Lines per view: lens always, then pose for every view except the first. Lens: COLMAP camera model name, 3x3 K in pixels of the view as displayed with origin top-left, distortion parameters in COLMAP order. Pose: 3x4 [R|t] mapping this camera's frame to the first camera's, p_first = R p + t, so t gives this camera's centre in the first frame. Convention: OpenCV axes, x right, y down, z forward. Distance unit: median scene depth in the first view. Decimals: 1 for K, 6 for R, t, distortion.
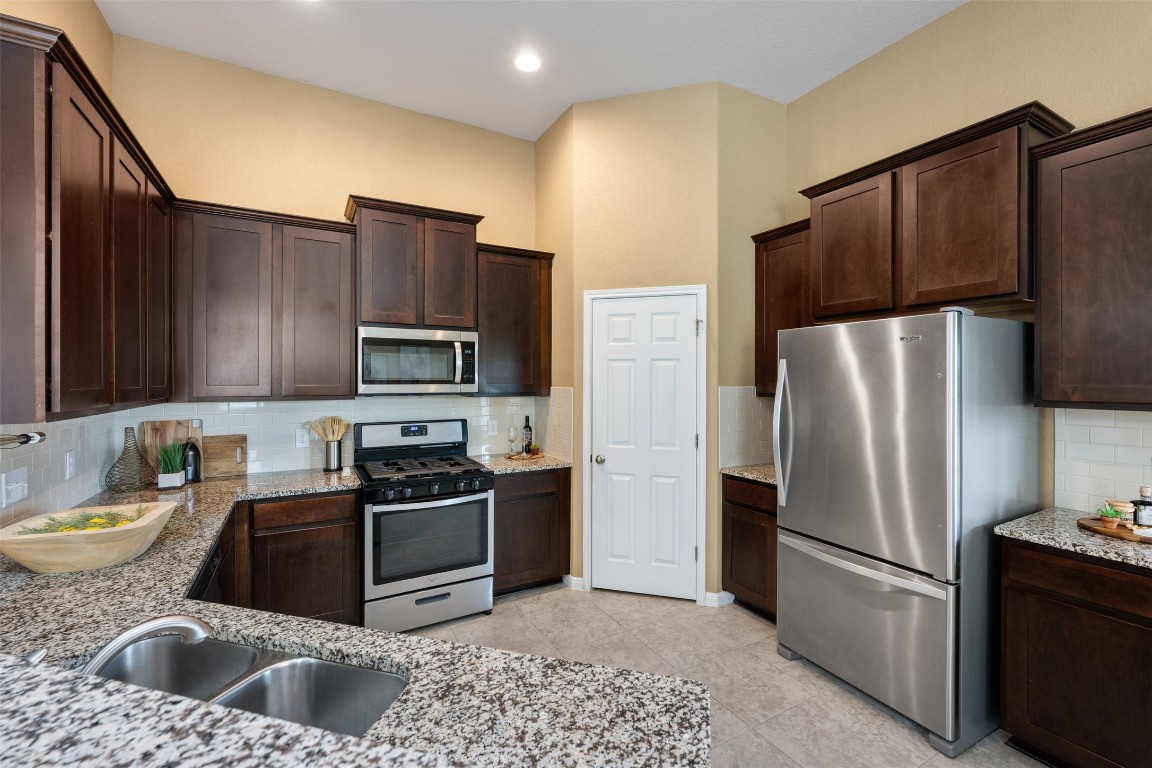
lens RADIAL K [[486.2, 0, 576.0], [0, 486.2, 384.0], [0, 0, 1]] dist [0.002220, 0.000362]
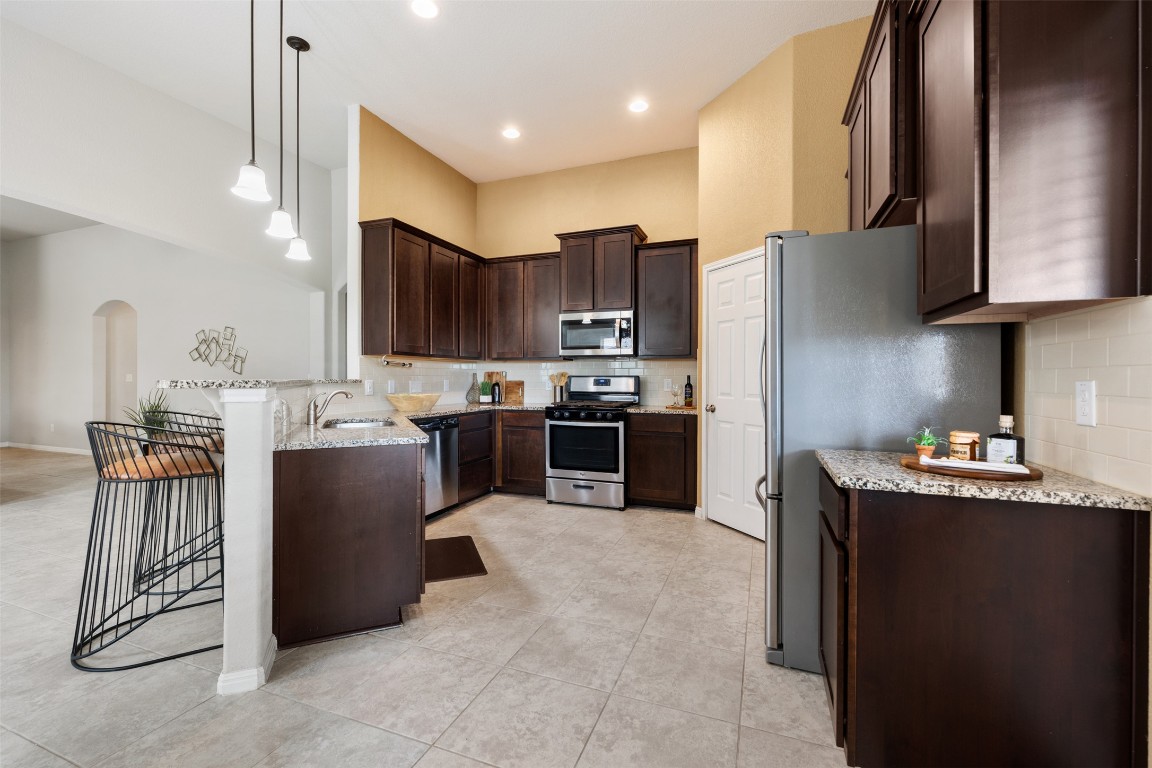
lens RADIAL K [[486.2, 0, 576.0], [0, 486.2, 384.0], [0, 0, 1]] dist [0.002220, 0.000362]
pose [[0.637568, 0.010576, -0.770322, 0.806399], [-0.008939, 0.999940, 0.006330, 0.100037], [0.770342, 0.002850, 0.637624, 0.005400]]
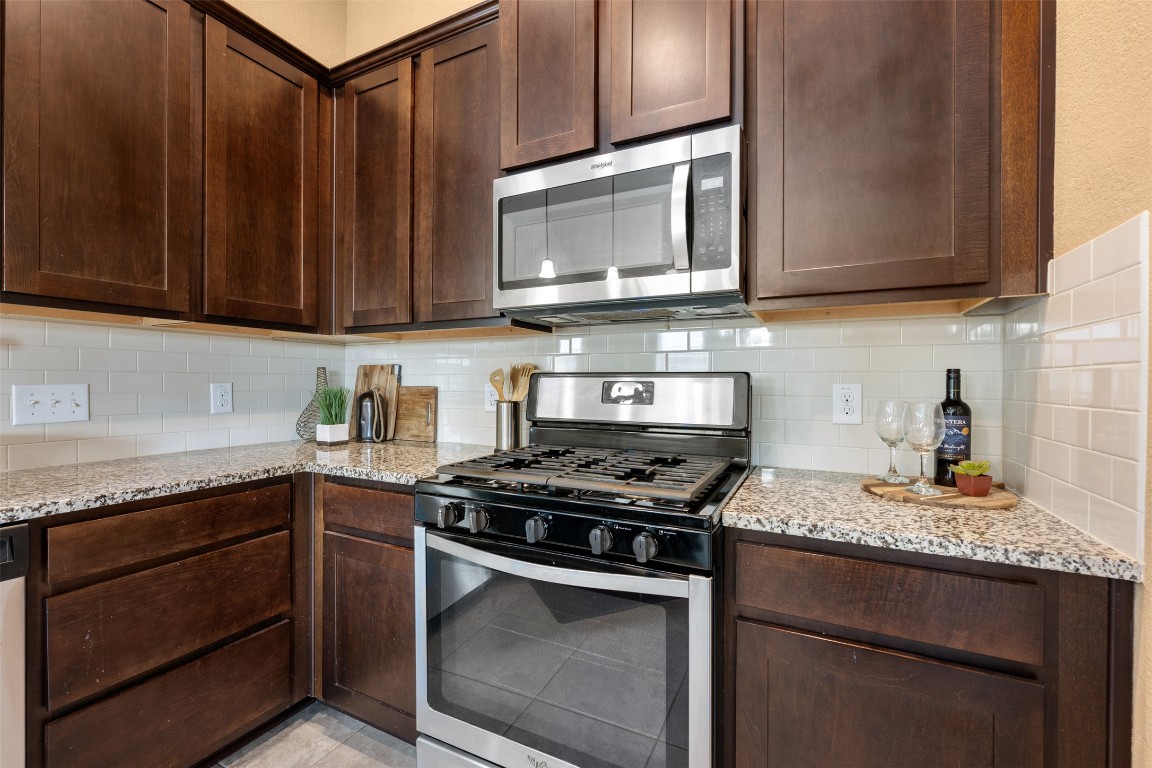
lens RADIAL K [[486.2, 0, 576.0], [0, 486.2, 384.0], [0, 0, 1]] dist [0.002220, 0.000362]
pose [[0.555482, 0.003525, -0.831521, 0.034788], [-0.012342, 0.999916, -0.004006, 0.097685], [0.831437, 0.012488, 0.555479, 0.751899]]
